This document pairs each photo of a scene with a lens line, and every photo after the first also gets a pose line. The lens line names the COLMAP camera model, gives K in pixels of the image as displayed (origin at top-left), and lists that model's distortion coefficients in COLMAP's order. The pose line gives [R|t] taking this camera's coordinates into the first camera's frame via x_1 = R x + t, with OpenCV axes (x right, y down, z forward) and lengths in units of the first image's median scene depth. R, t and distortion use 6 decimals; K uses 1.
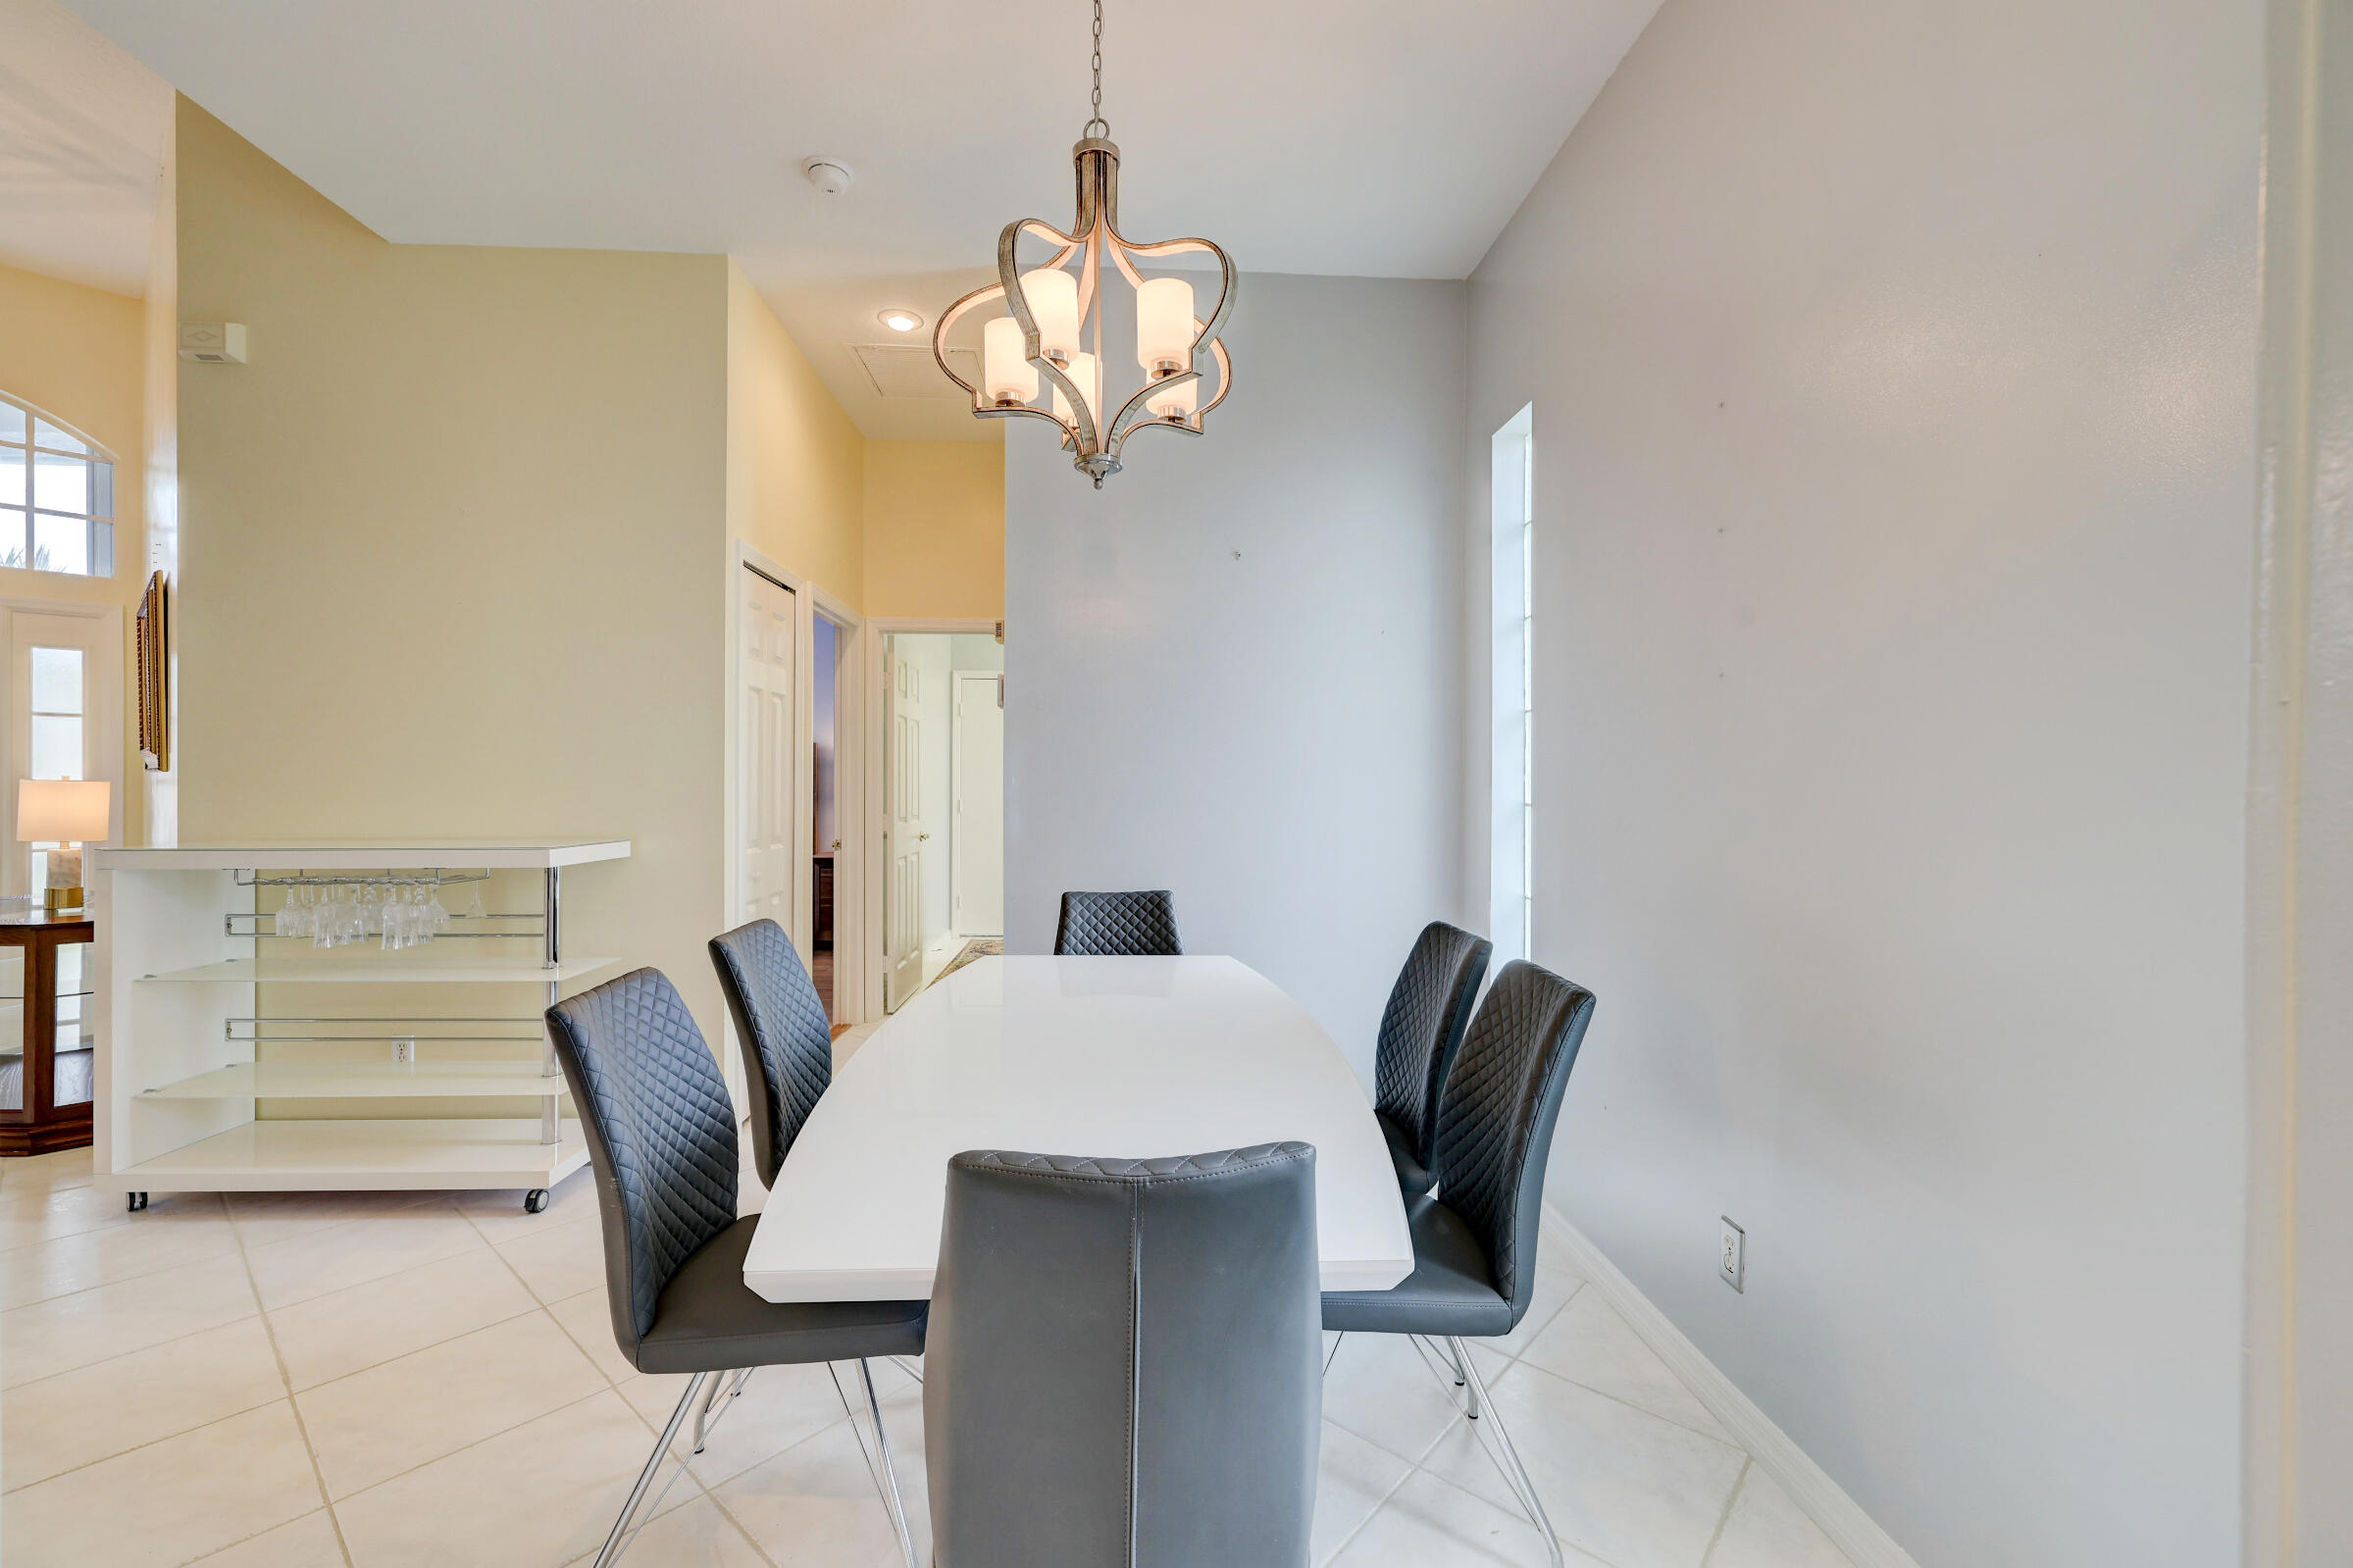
lens RADIAL K [[976.1, 0, 1171.3], [0, 976.1, 786.7], [0, 0, 1]] dist [-0.001874, 0.000048]
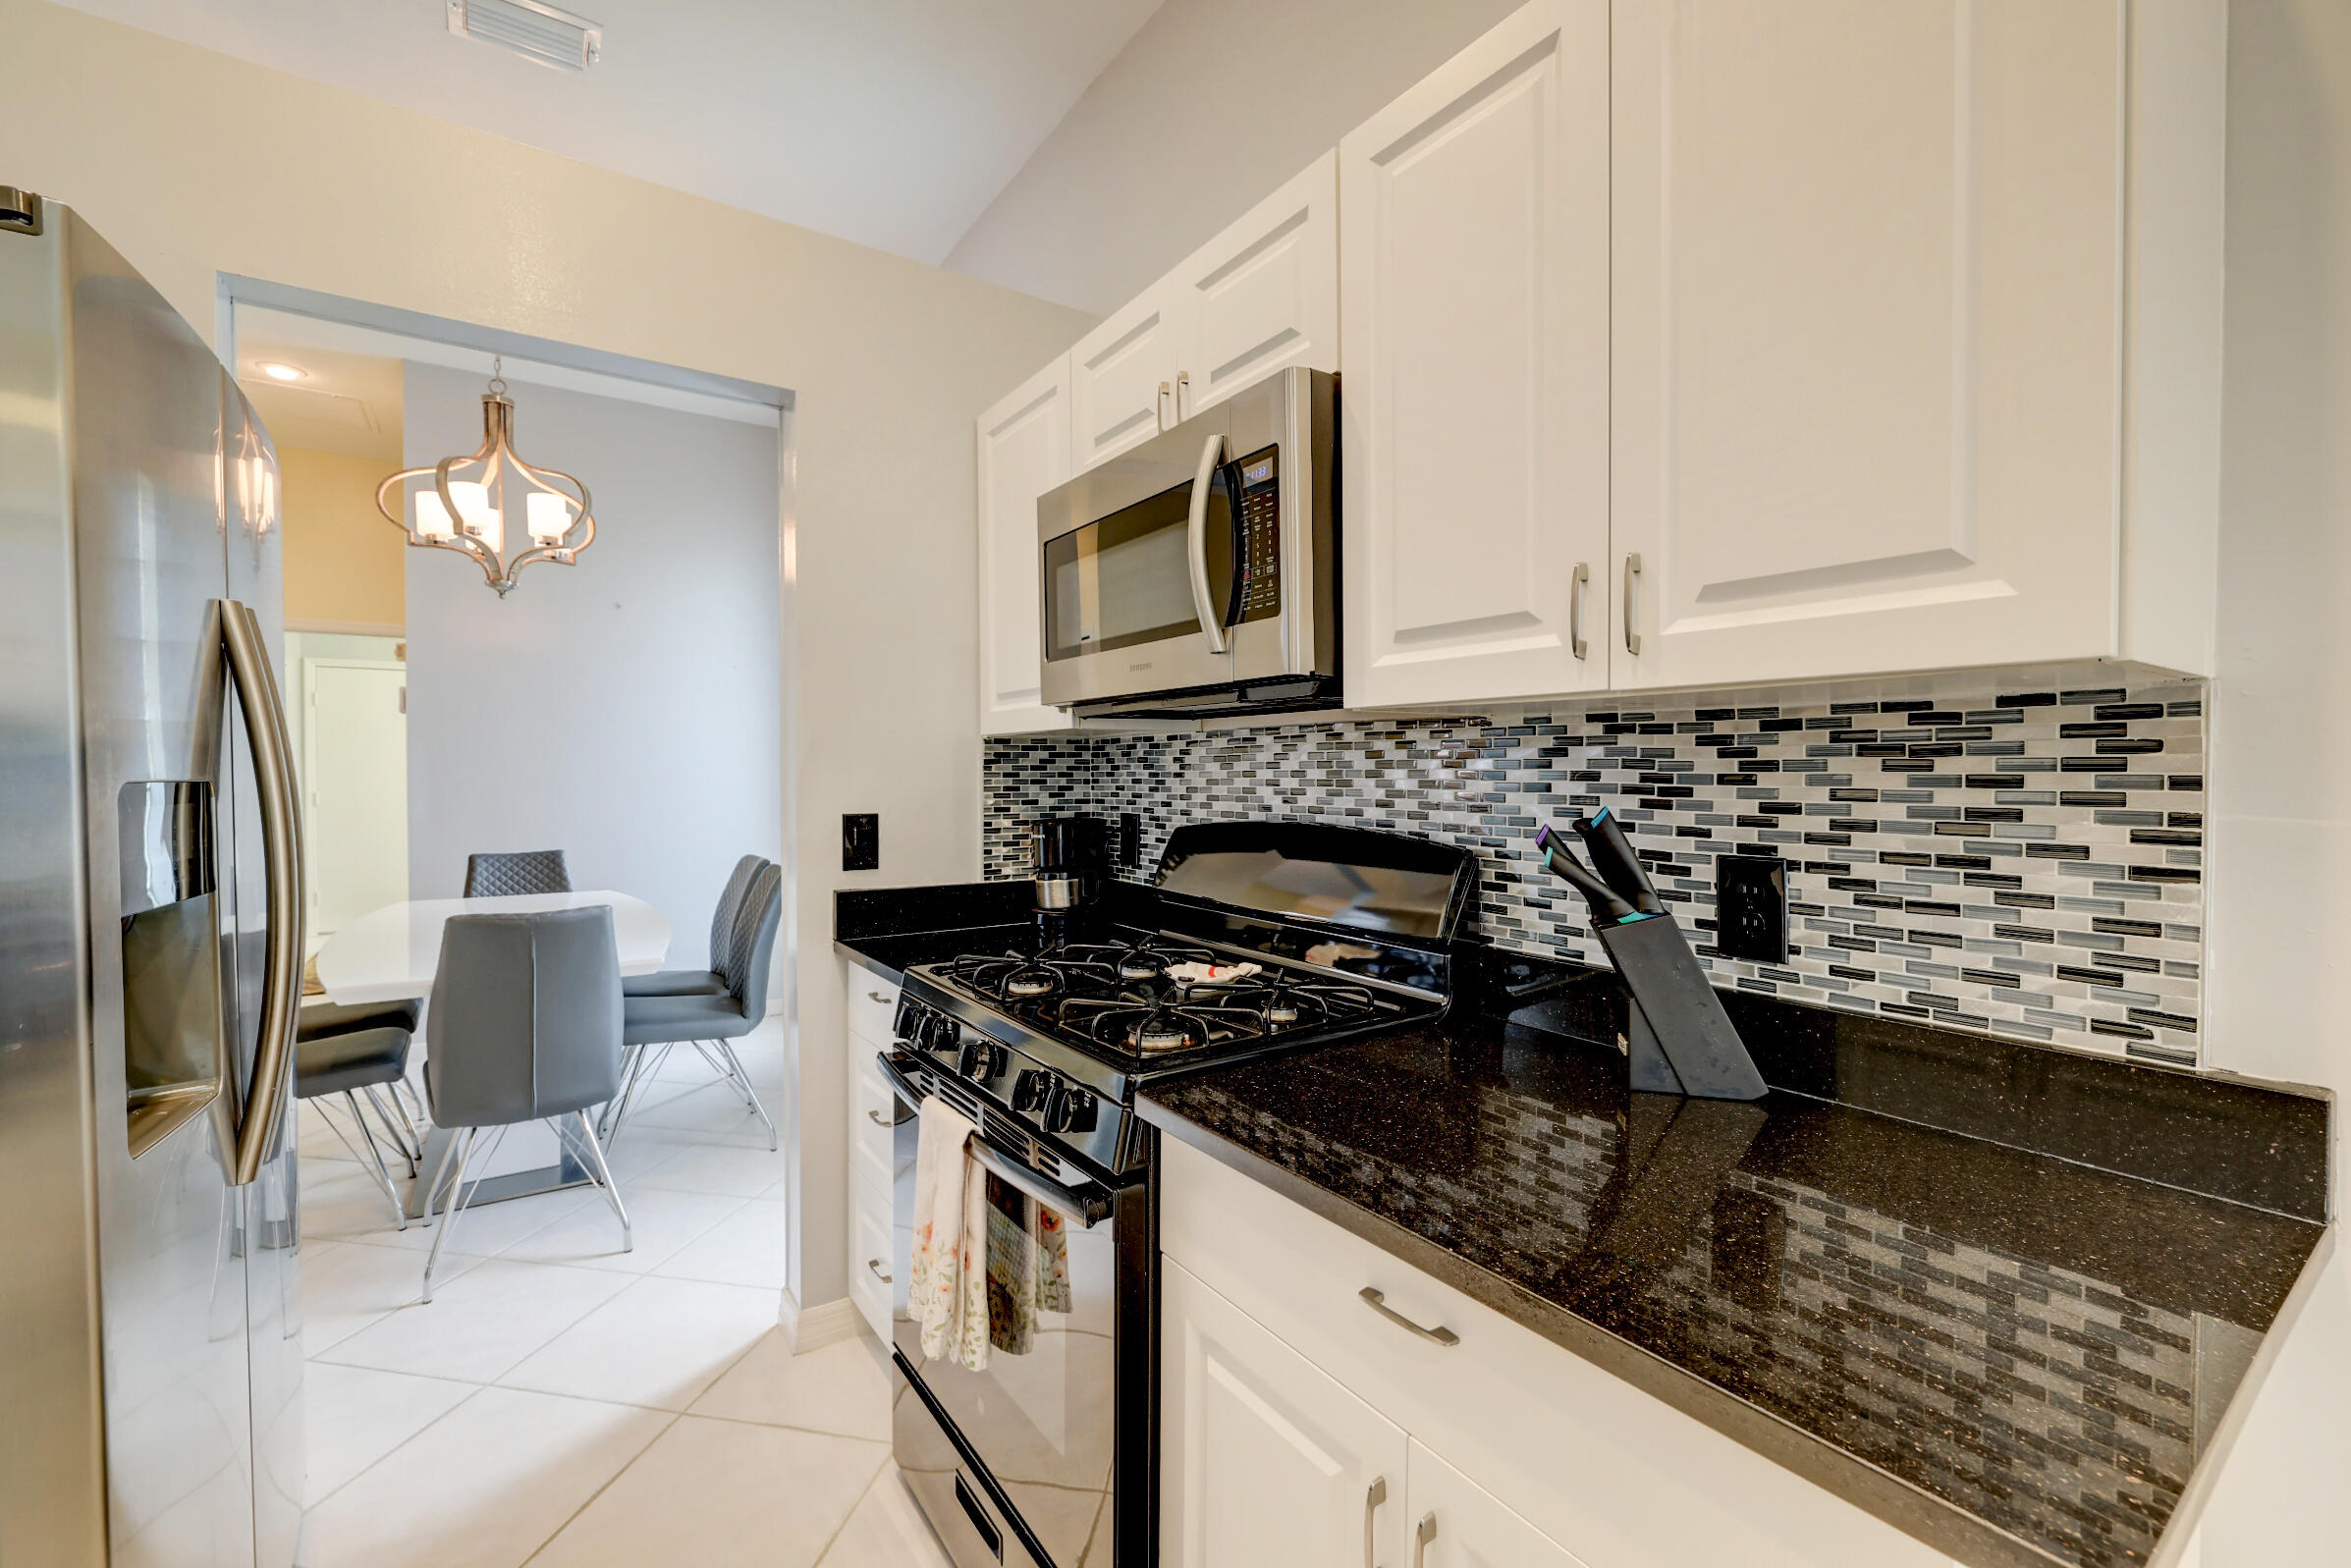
lens RADIAL K [[975.3, 0, 1174.9], [0, 975.3, 777.1], [0, 0, 1]] dist [-0.001874, 0.000048]
pose [[0.855826, -0.012151, 0.517120, 0.044815], [0.010947, 0.999926, 0.005379, 0.006399], [-0.517147, 0.001057, 0.855896, -1.026379]]
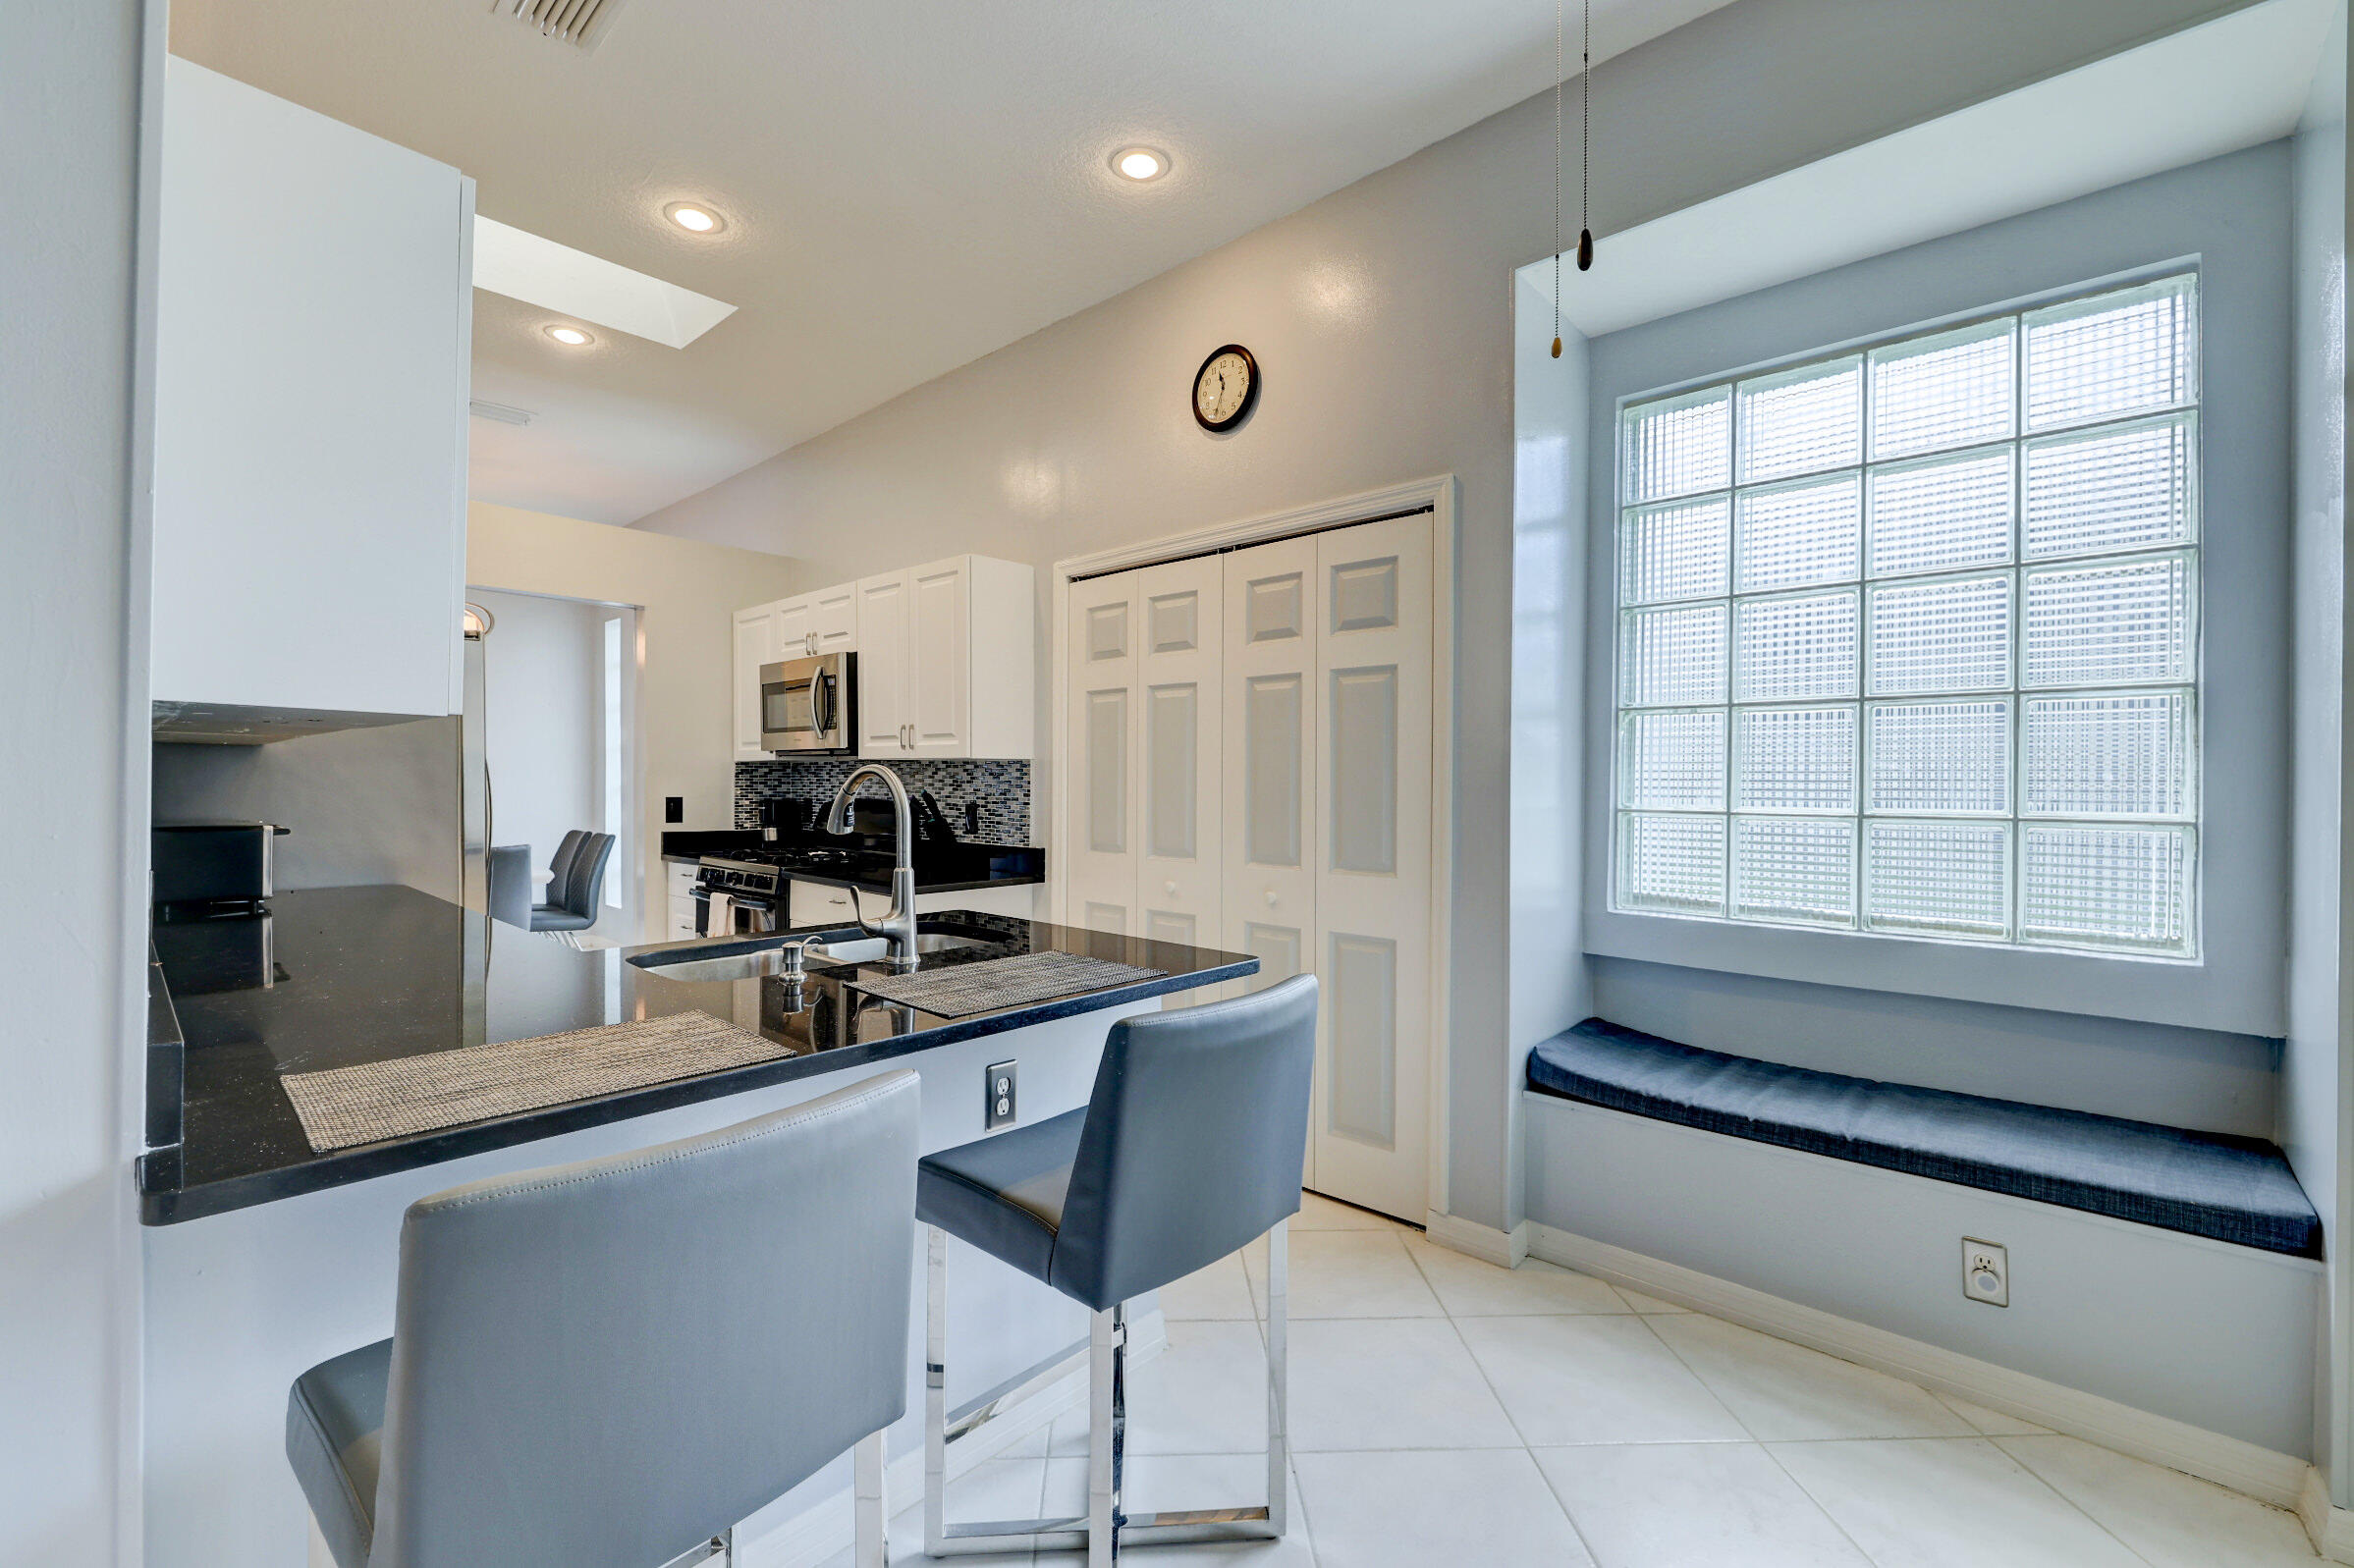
lens RADIAL K [[976.5, 0, 1177.8], [0, 976.5, 780.4], [0, 0, 1]] dist [-0.001874, 0.000048]
pose [[0.716548, -0.004483, 0.697524, -0.501782], [0.004297, 0.999989, 0.002012, 0.009697], [-0.697525, 0.001556, 0.716559, -2.554165]]
